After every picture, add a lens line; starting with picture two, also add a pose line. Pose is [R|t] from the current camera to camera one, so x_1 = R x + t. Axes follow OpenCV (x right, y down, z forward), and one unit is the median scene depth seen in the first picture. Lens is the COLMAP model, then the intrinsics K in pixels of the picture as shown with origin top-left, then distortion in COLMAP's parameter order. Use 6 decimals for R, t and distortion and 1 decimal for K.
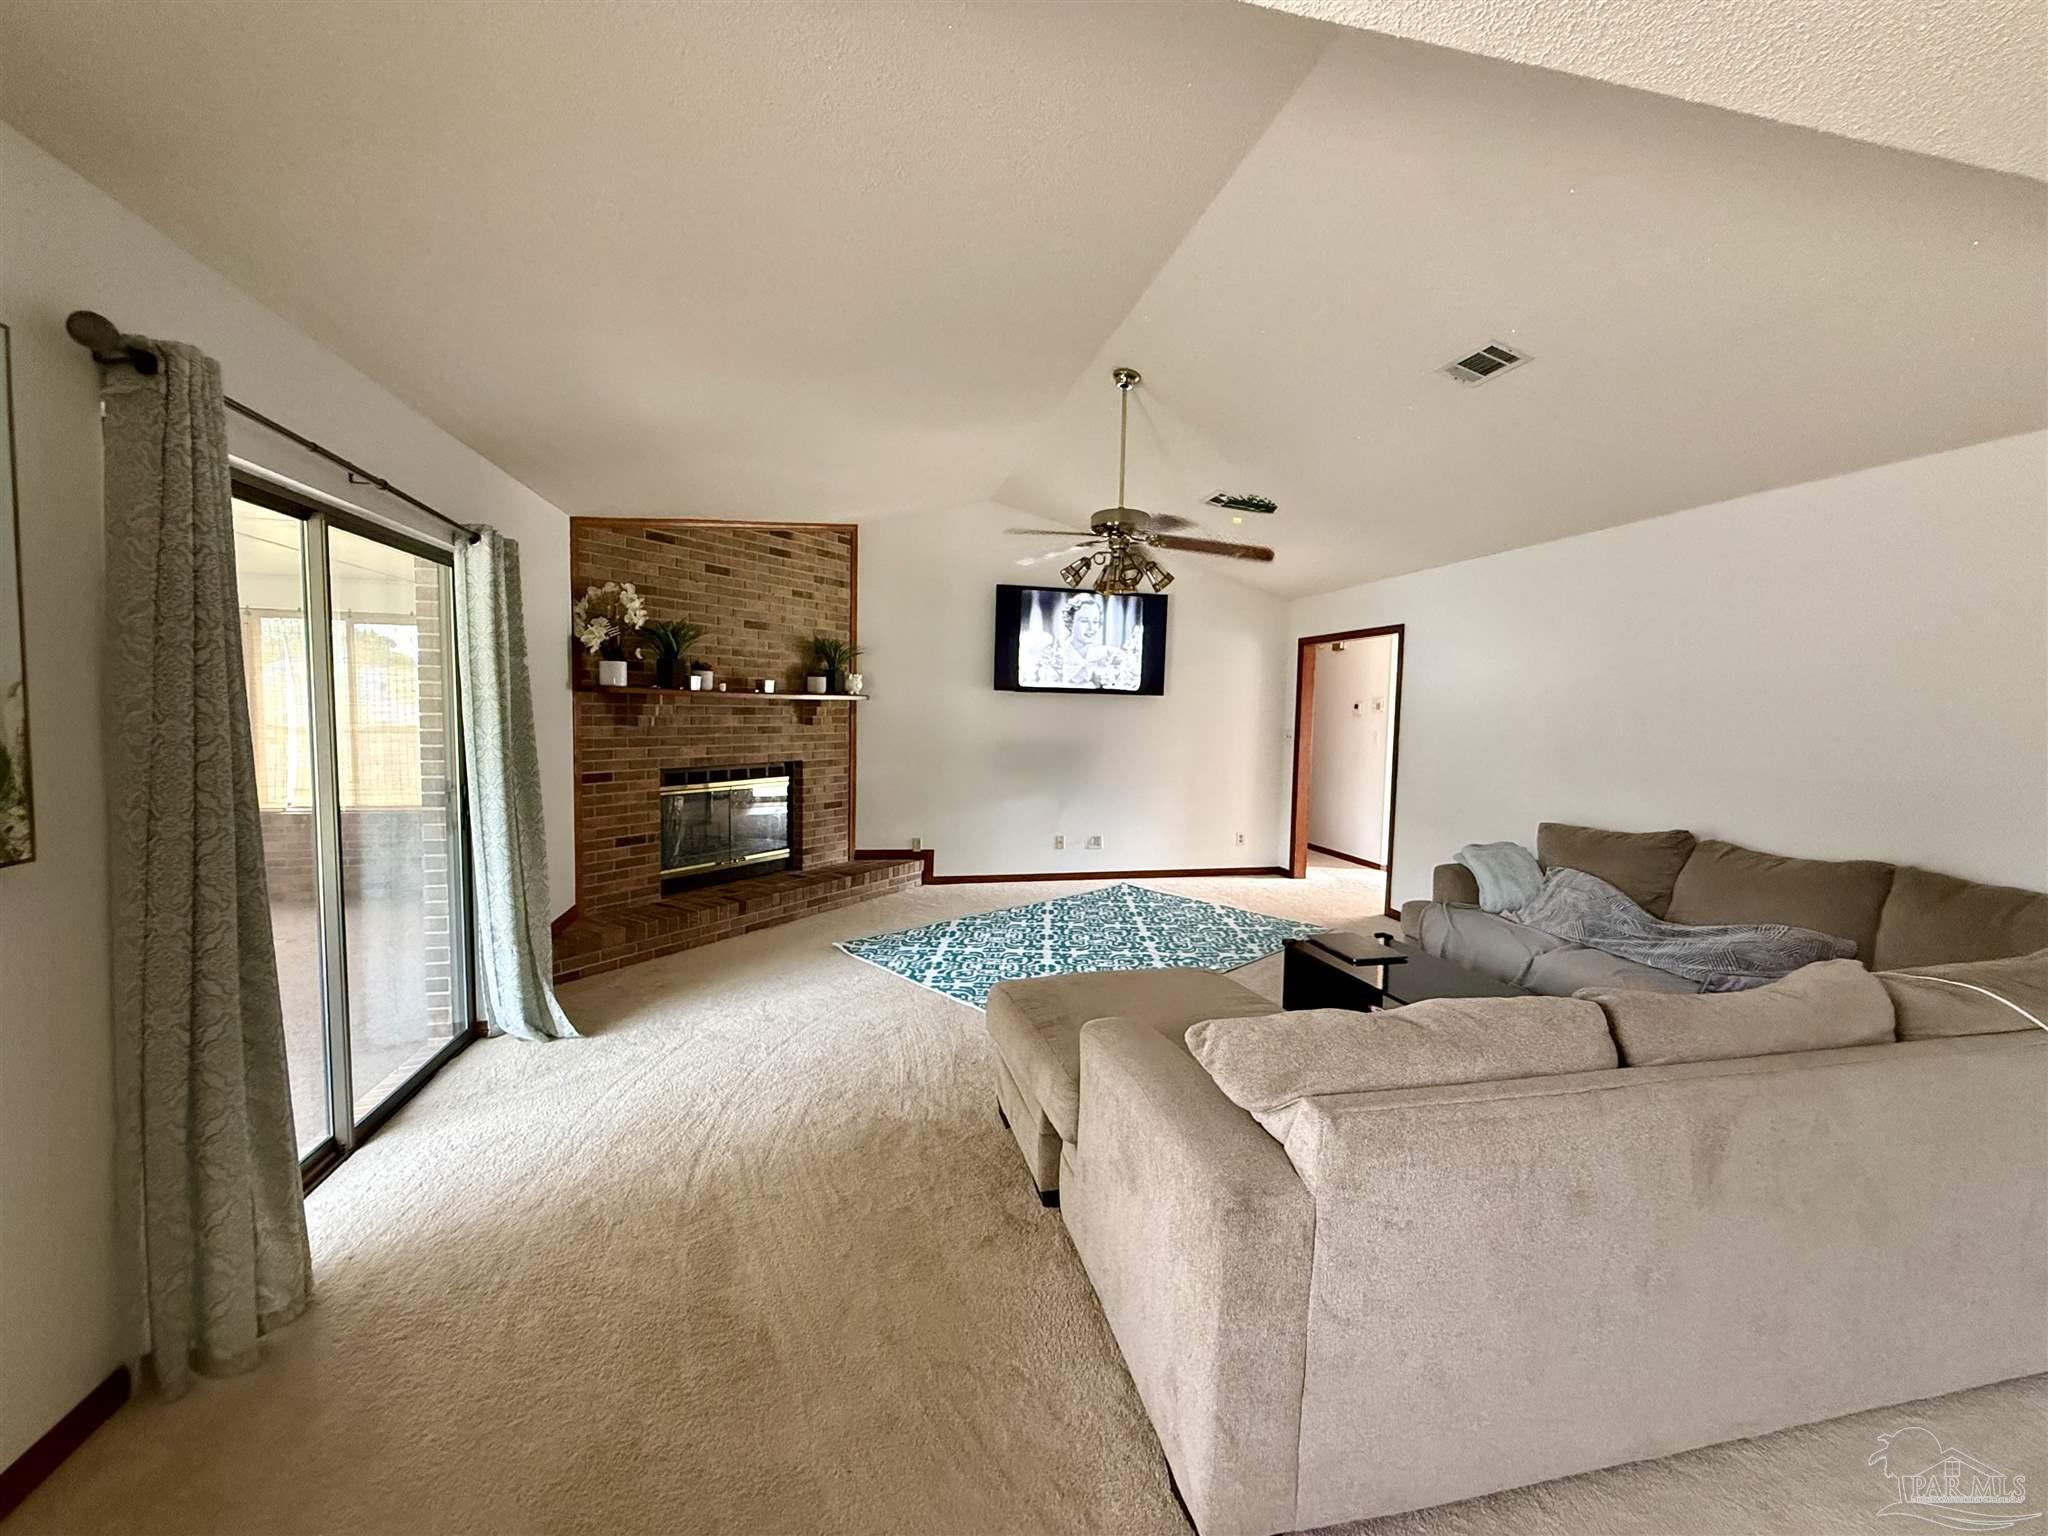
lens RADIAL K [[818.9, 0, 1021.5], [0, 818.9, 764.5], [0, 0, 1]] dist [-0.001292, -0.000021]
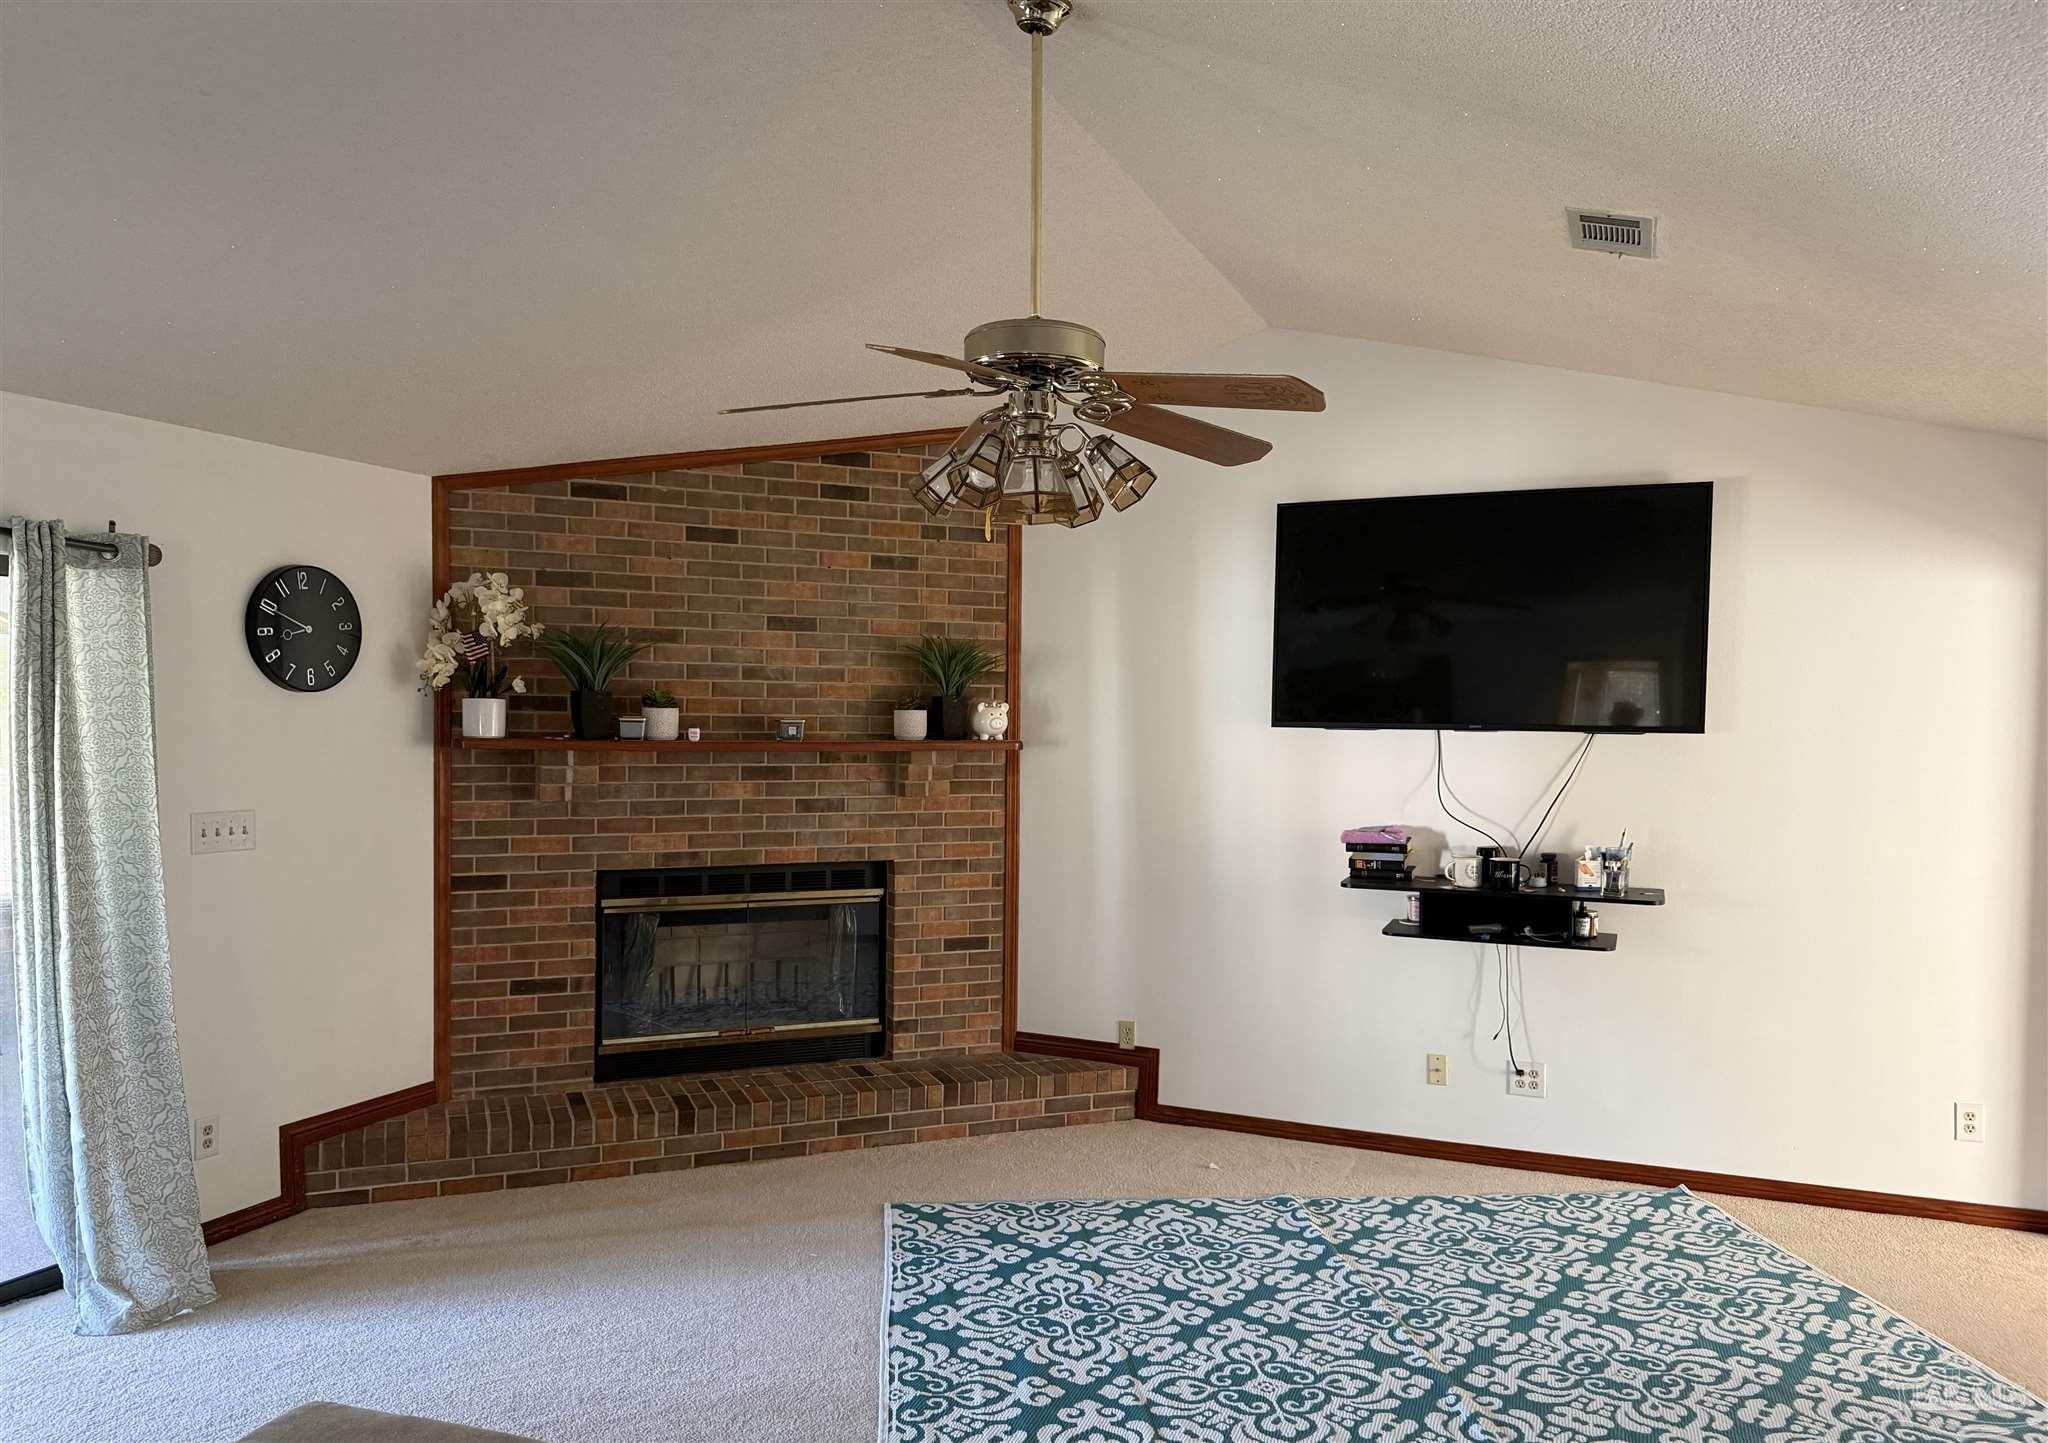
lens RADIAL K [[1406.8, 0, 1012.8], [0, 1406.8, 774.7], [0, 0, 1]] dist [0.044773, -0.002841]
pose [[0.815264, 0.009250, -0.579016, 0.396461], [-0.033181, 0.998976, -0.030761, -0.041297], [0.578138, 0.044290, 0.814736, 0.307143]]
